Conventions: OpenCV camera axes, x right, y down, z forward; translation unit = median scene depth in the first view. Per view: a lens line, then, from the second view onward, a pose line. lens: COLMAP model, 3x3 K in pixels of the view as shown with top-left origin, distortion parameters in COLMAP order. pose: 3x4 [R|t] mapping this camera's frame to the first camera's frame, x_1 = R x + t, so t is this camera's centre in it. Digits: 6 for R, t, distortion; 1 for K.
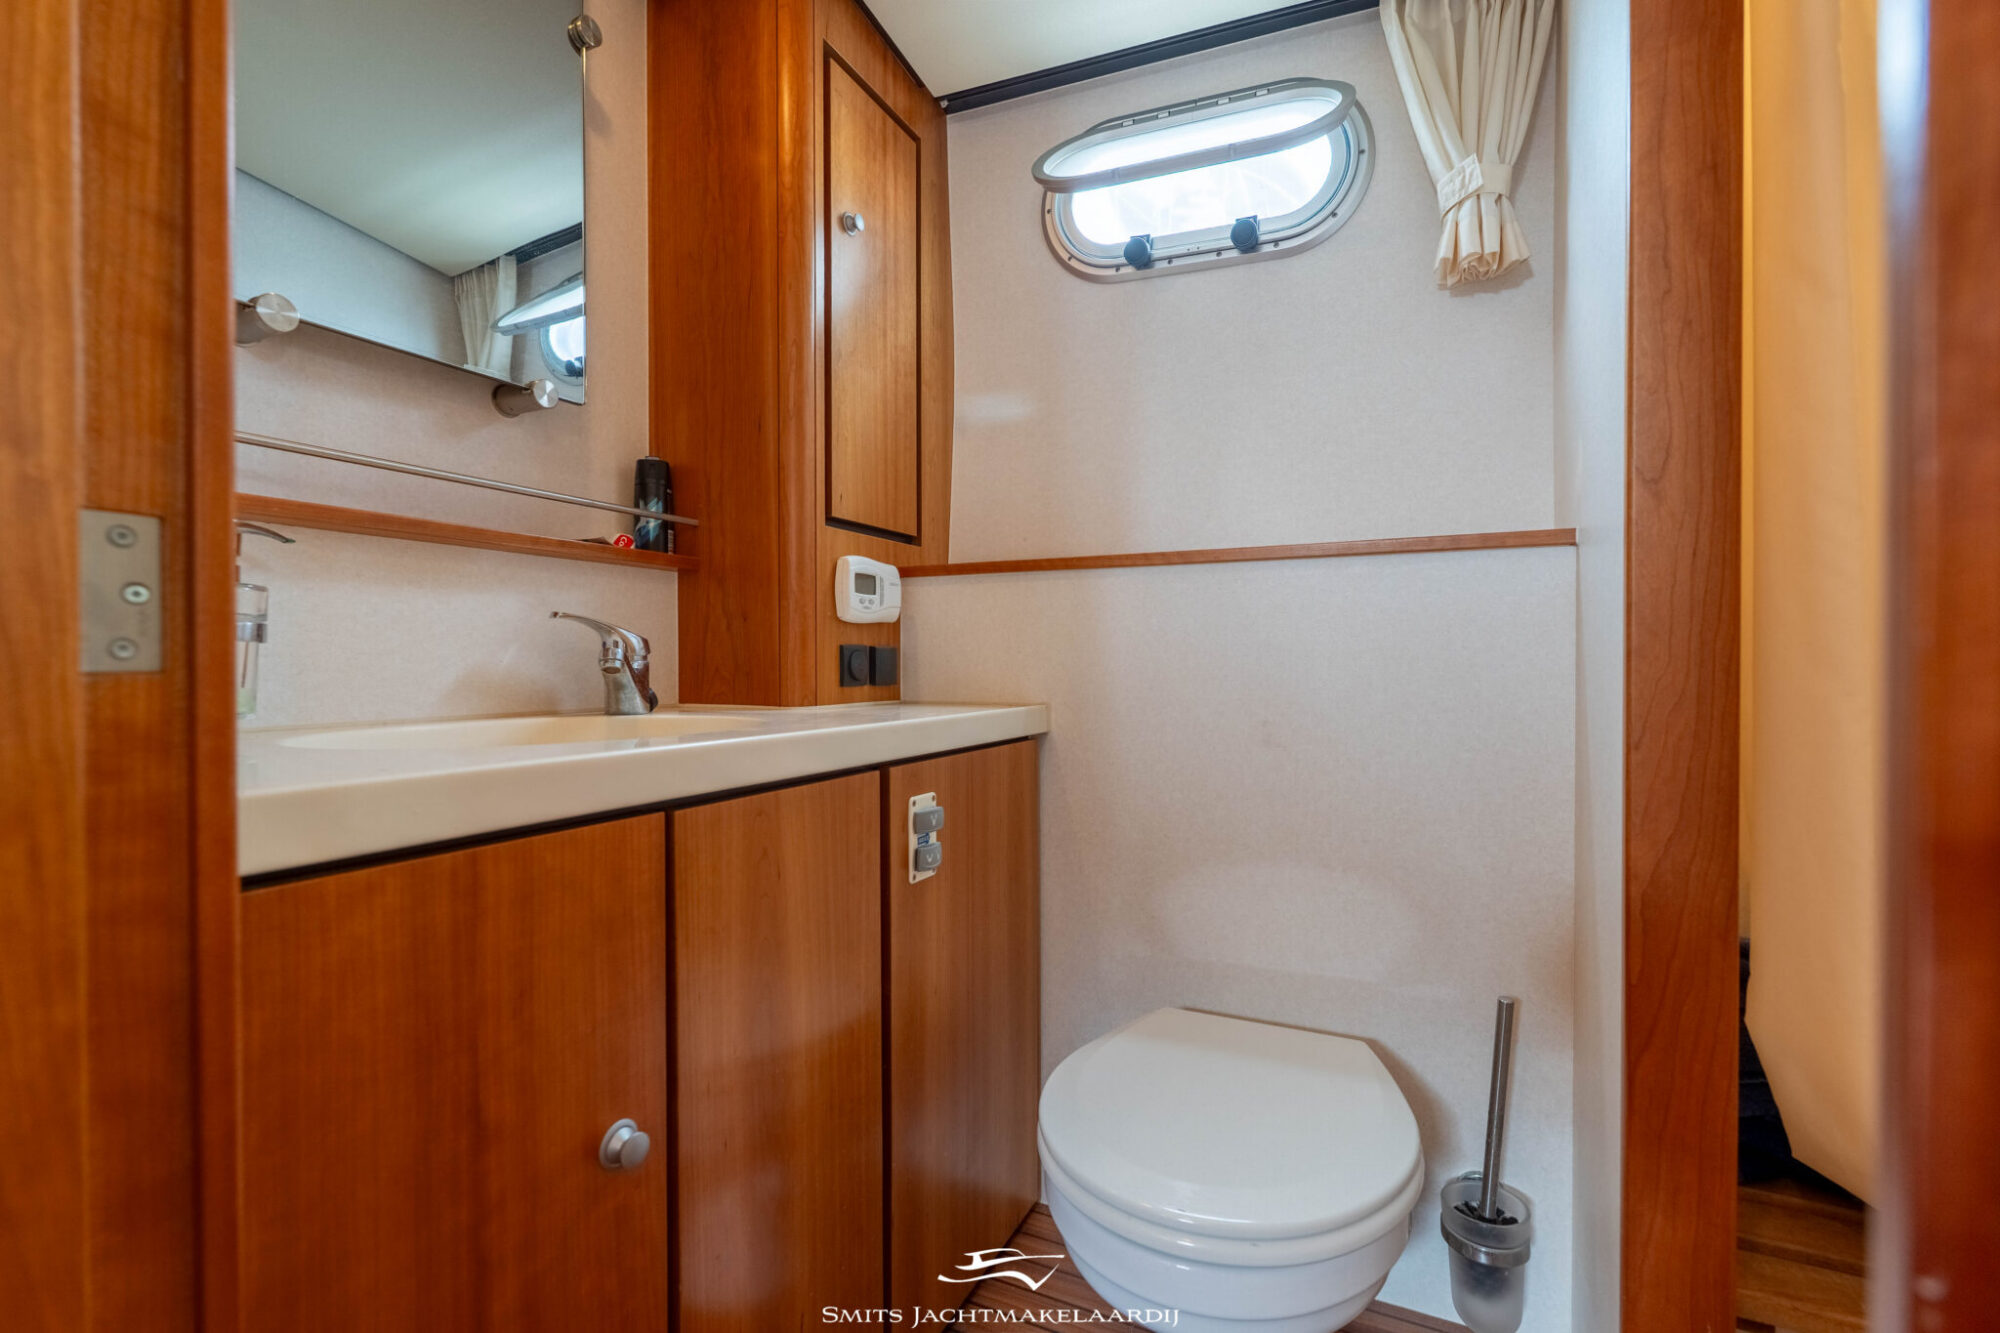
lens RADIAL K [[878.3, 0, 1000.7], [0, 878.3, 670.7], [0, 0, 1]] dist [-0.004591, 0.000553]
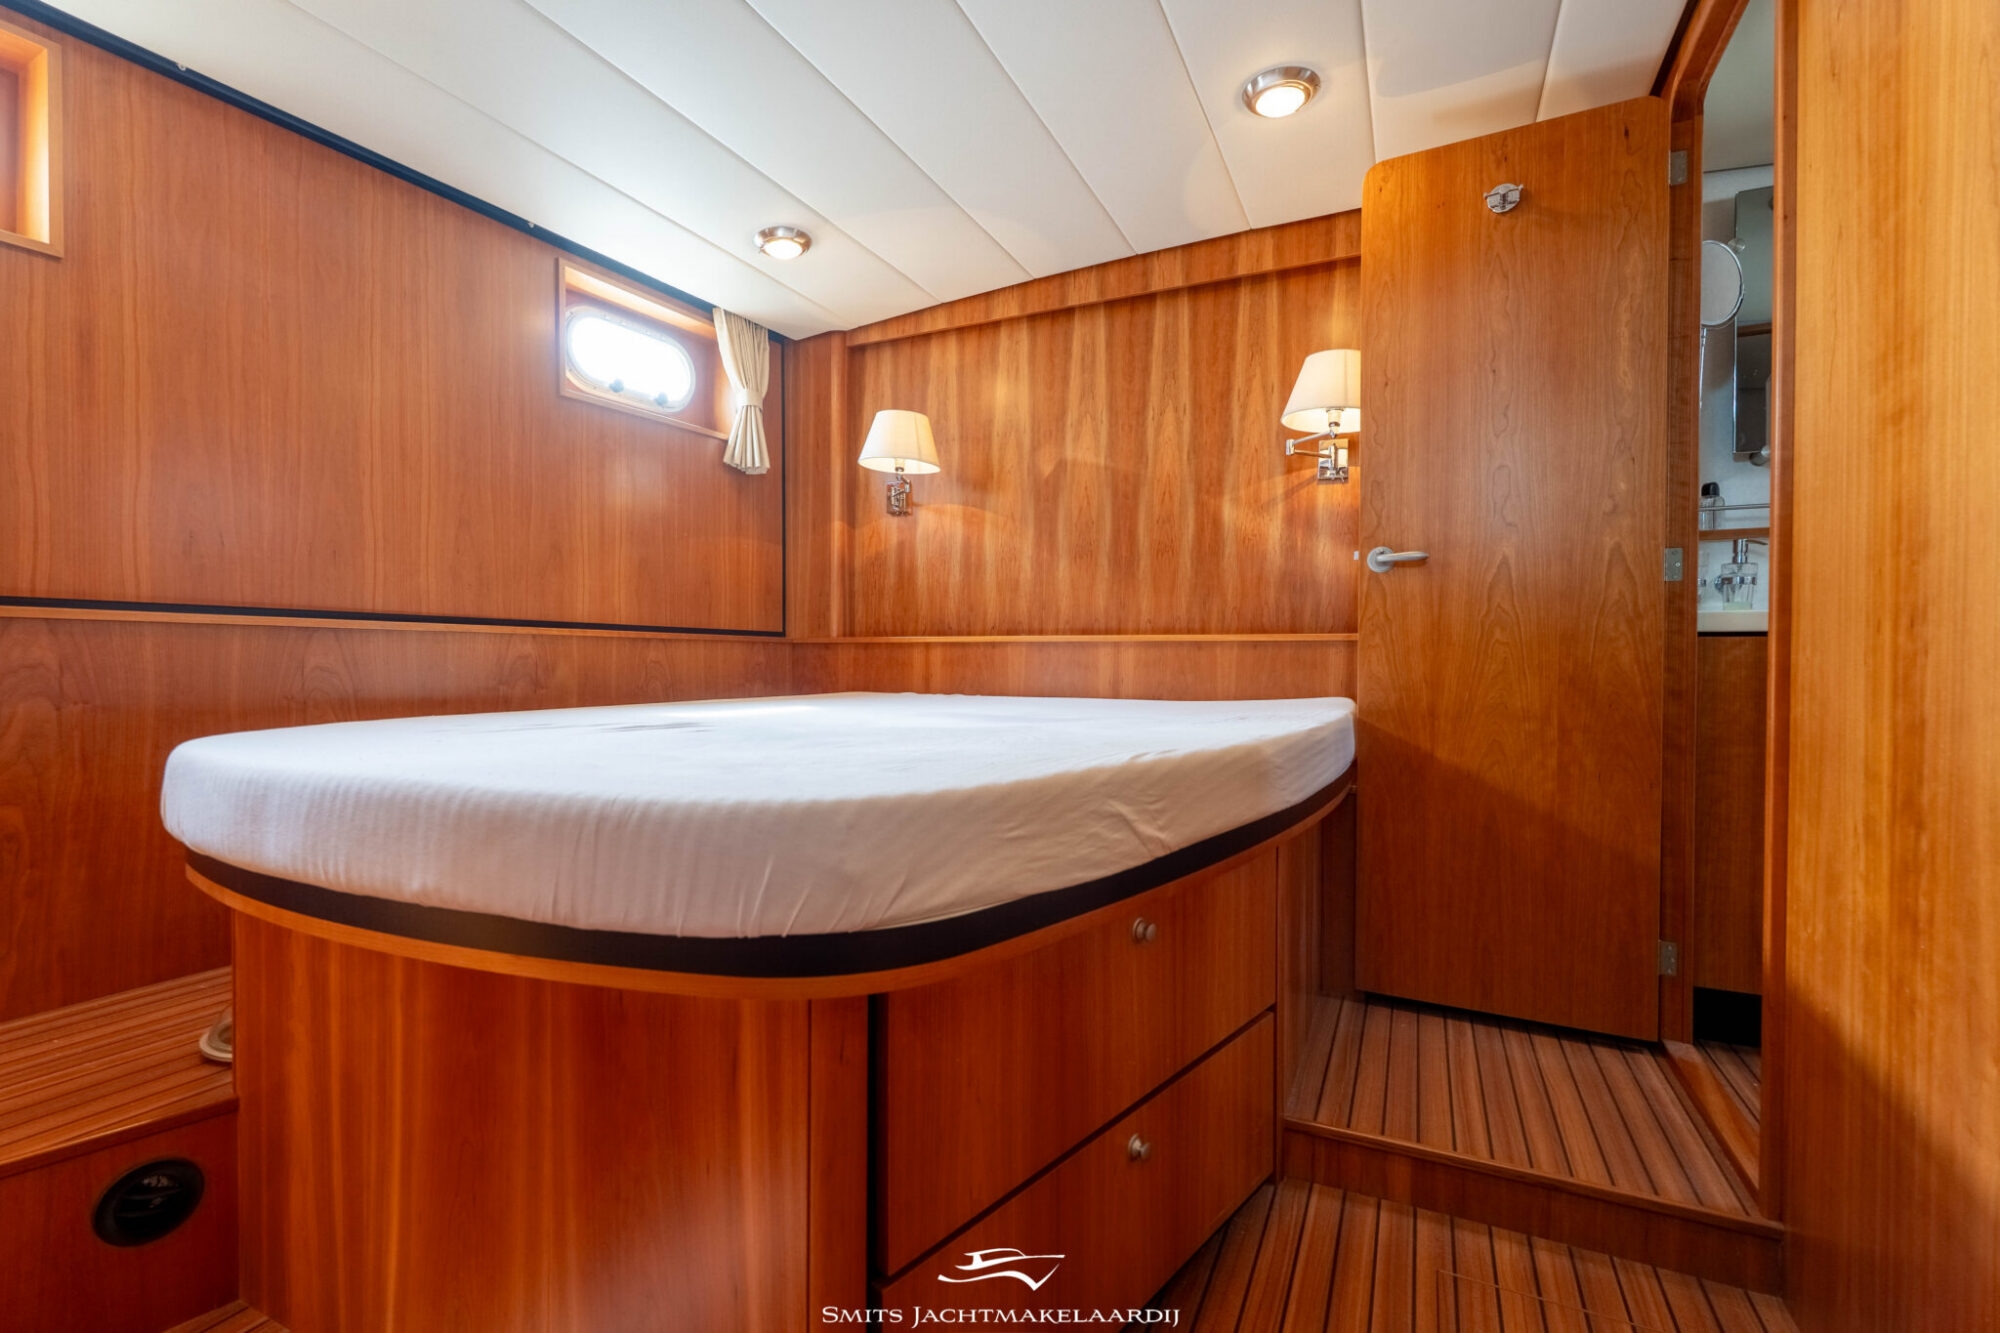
lens RADIAL K [[878.3, 0, 1001.3], [0, 878.3, 667.8], [0, 0, 1]] dist [-0.004591, 0.000553]
pose [[0.006021, 0.006636, -0.999960, 1.206403], [-0.018629, 0.999805, 0.006522, 0.164799], [0.999808, 0.018589, 0.006144, -0.864440]]
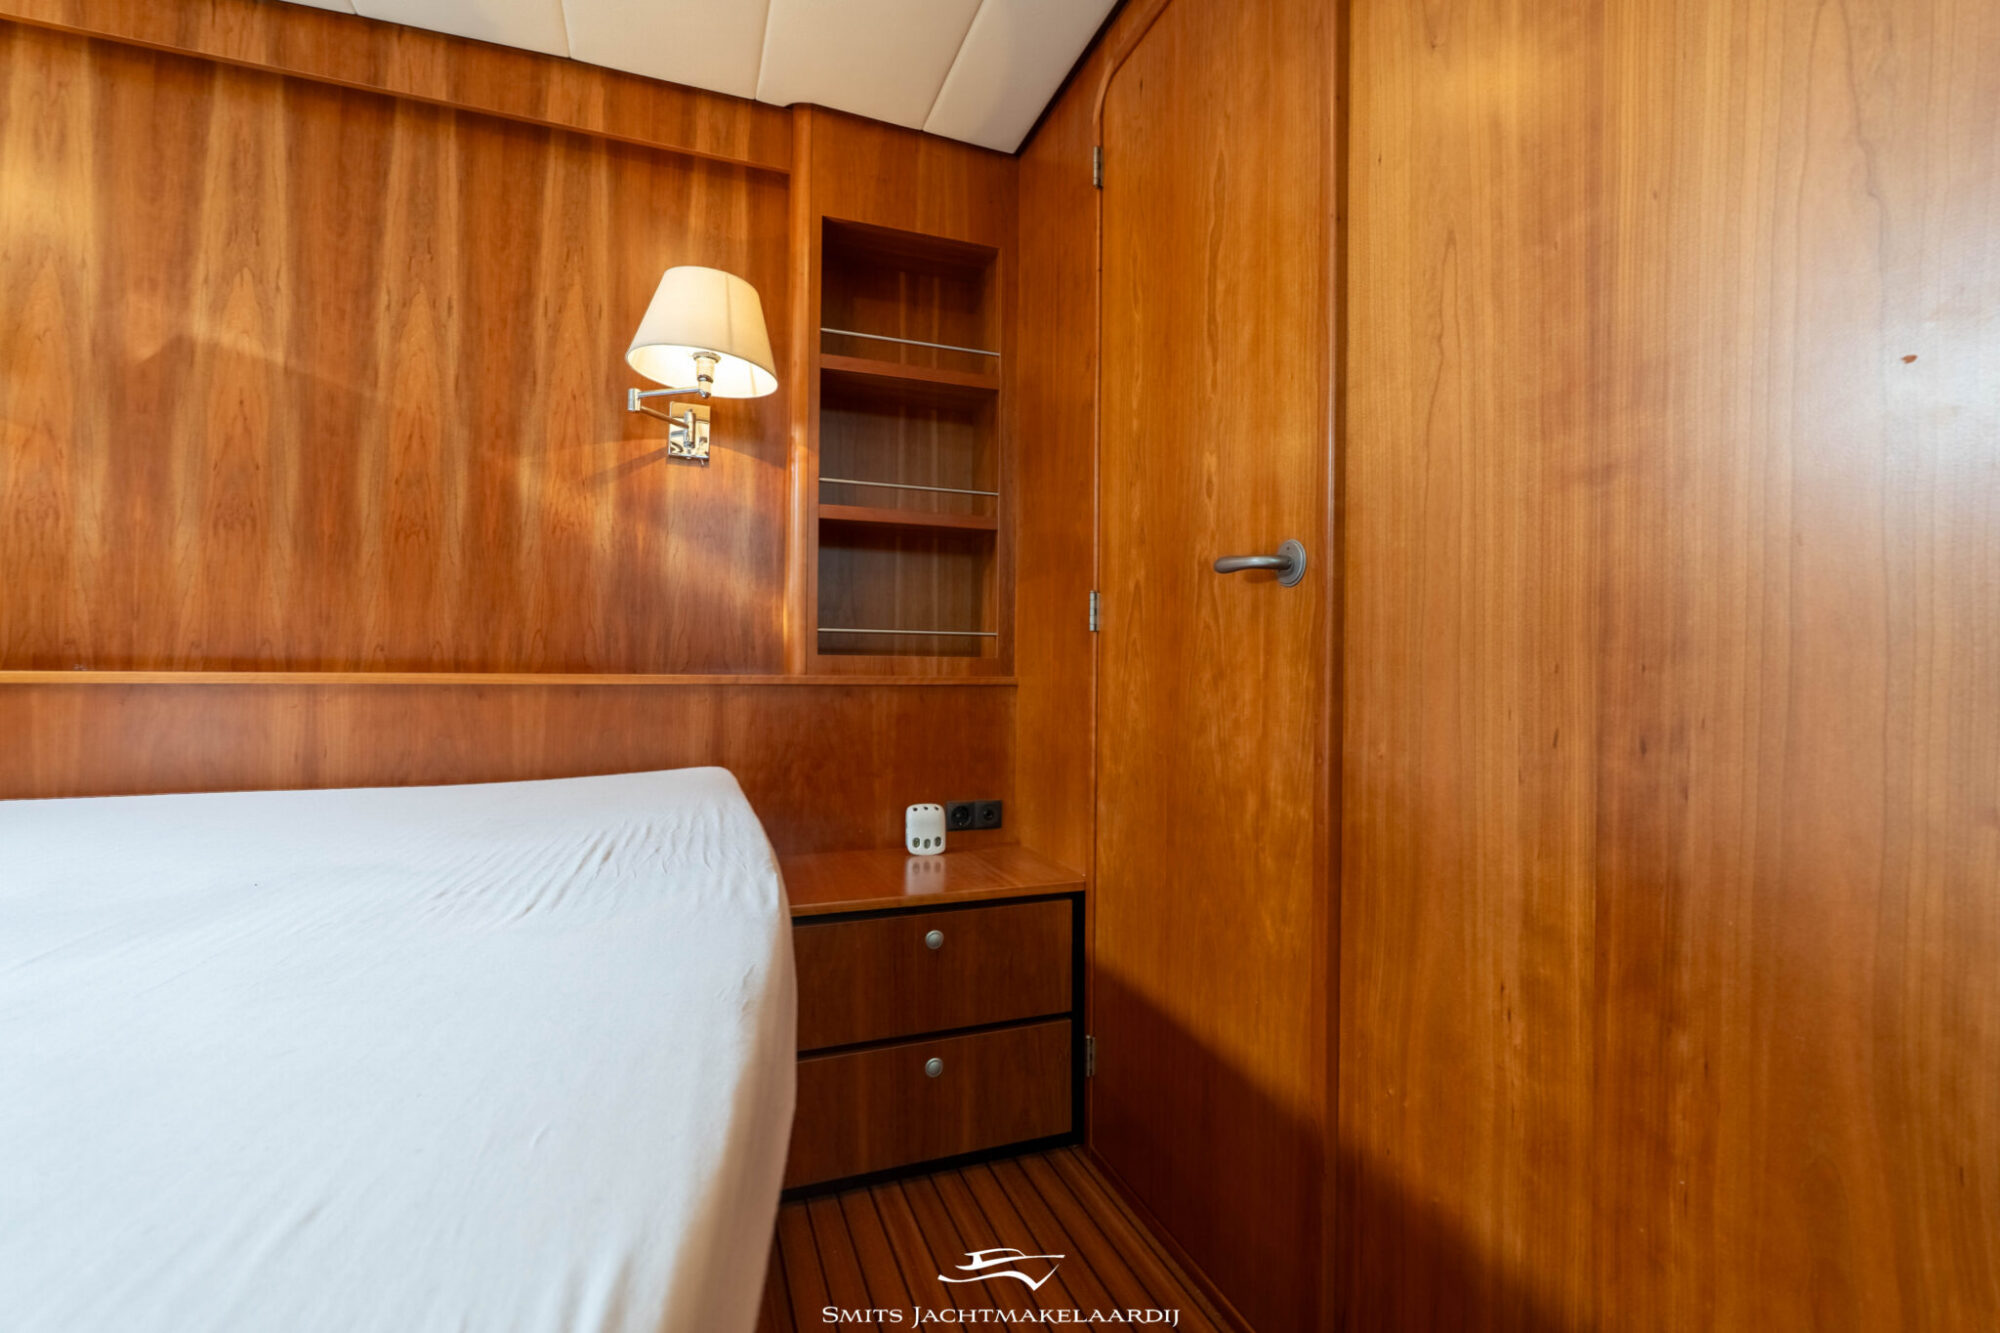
lens RADIAL K [[878.3, 0, 1000.8], [0, 878.3, 666.6], [0, 0, 1]] dist [-0.004591, 0.000553]
pose [[0.724006, 0.006334, -0.689765, 0.513044], [-0.016608, 0.999828, -0.008251, 0.070629], [0.689594, 0.017429, 0.723986, -0.782429]]
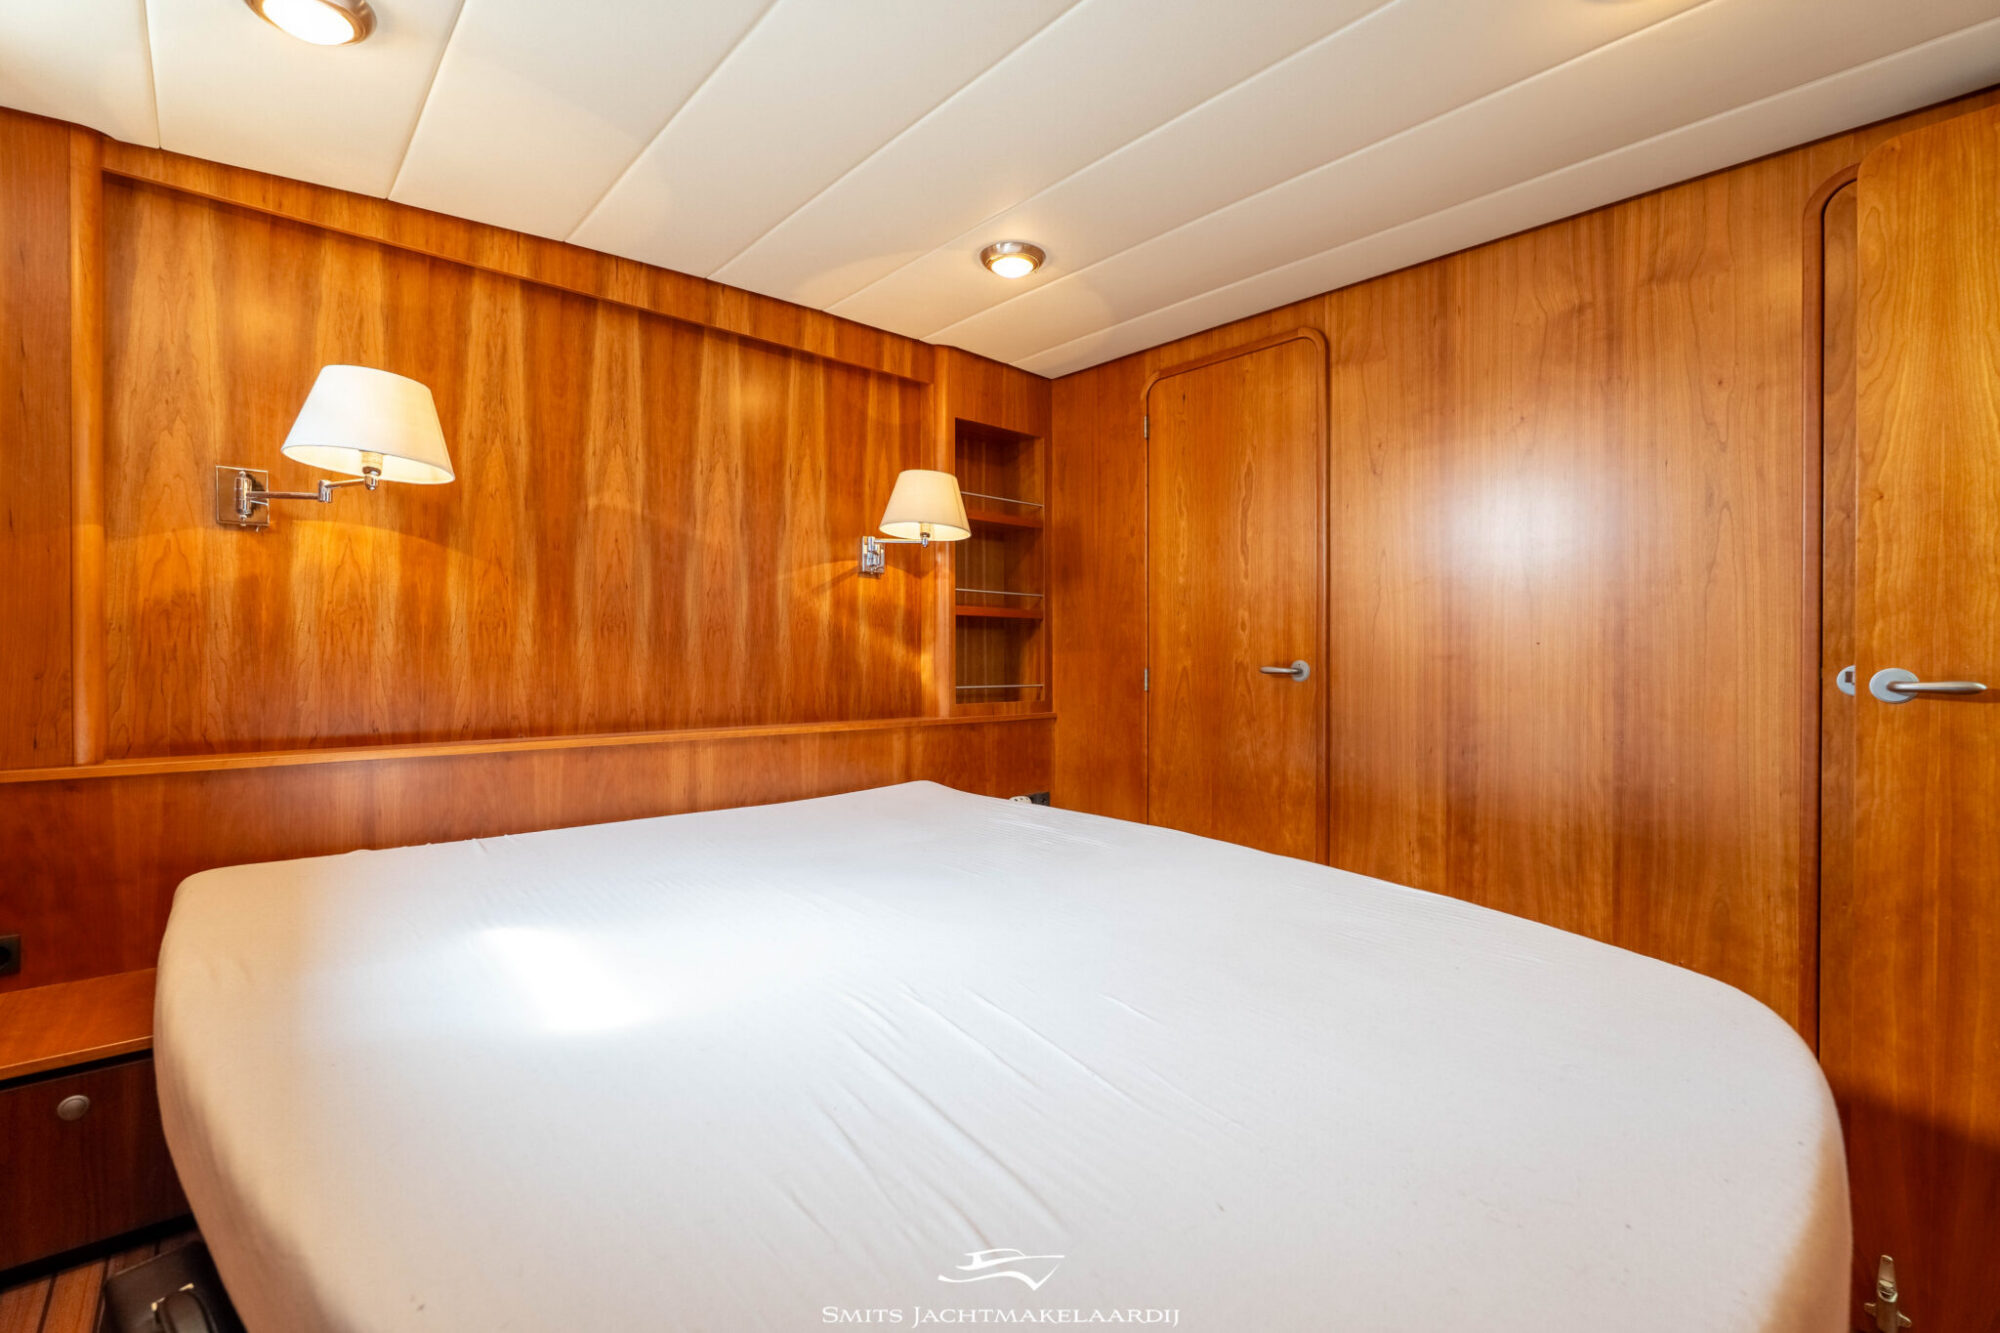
lens RADIAL K [[878.3, 0, 1000.6], [0, 878.3, 665.5], [0, 0, 1]] dist [-0.004591, 0.000553]
pose [[0.926028, 0.001642, -0.377450, 0.214929], [-0.003888, 0.999979, -0.005188, -0.053308], [0.377434, 0.006272, 0.926015, -2.082276]]
